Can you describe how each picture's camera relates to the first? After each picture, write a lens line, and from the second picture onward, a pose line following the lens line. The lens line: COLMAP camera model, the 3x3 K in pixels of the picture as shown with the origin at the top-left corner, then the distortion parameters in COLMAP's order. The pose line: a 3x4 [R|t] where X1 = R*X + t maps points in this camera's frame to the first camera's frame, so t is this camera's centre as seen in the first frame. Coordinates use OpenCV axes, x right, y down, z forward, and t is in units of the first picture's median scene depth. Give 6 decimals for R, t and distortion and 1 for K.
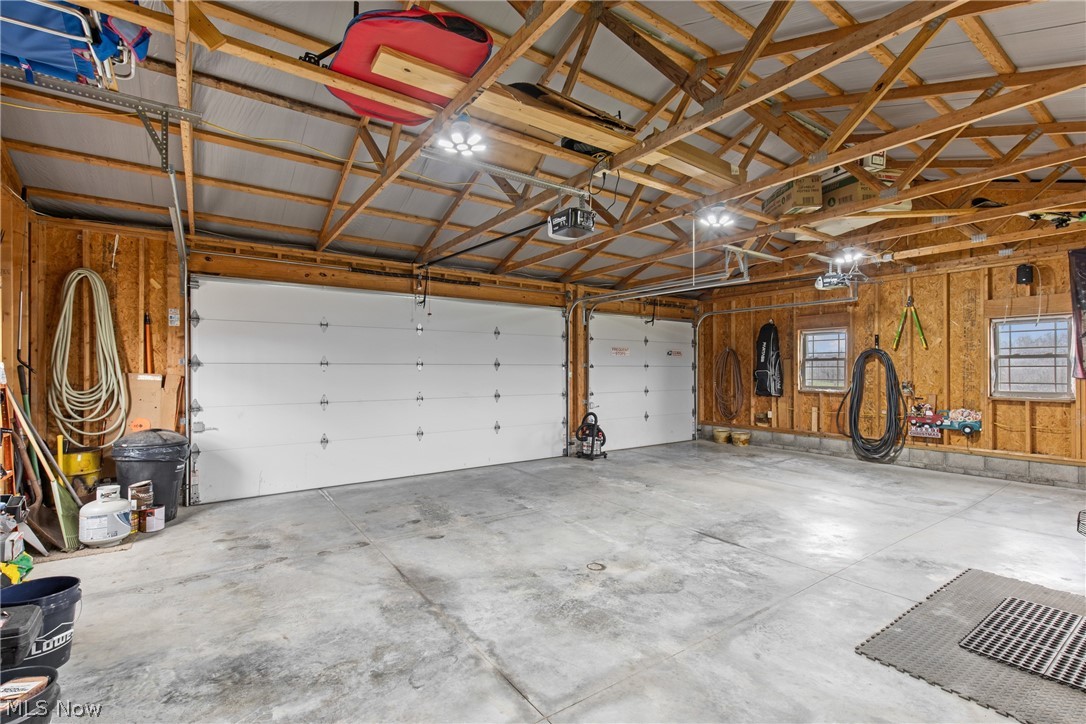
lens RADIAL K [[491.3, 0, 541.9], [0, 491.3, 366.5], [0, 0, 1]] dist [0.003827, 0.000416]
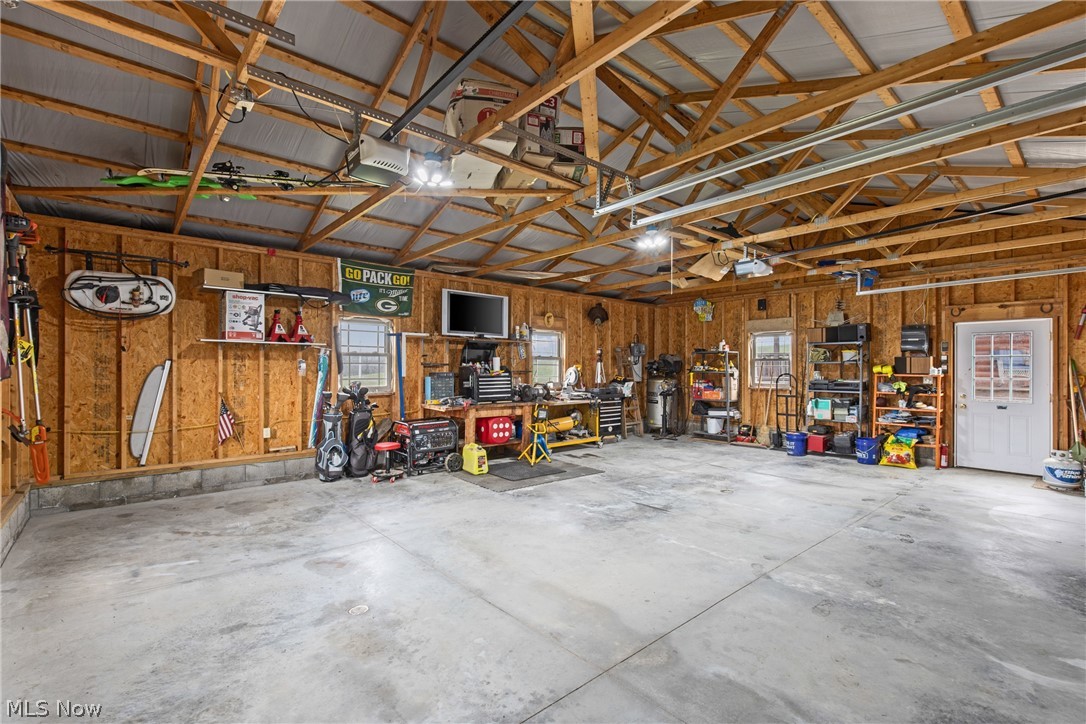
lens RADIAL K [[491.3, 0, 545.2], [0, 491.3, 368.2], [0, 0, 1]] dist [0.003827, 0.000416]
pose [[-0.994382, -0.005388, -0.105711, 0.722248], [-0.004165, 0.999922, -0.011786, 0.023595], [0.105767, -0.011279, -0.994327, 2.105550]]
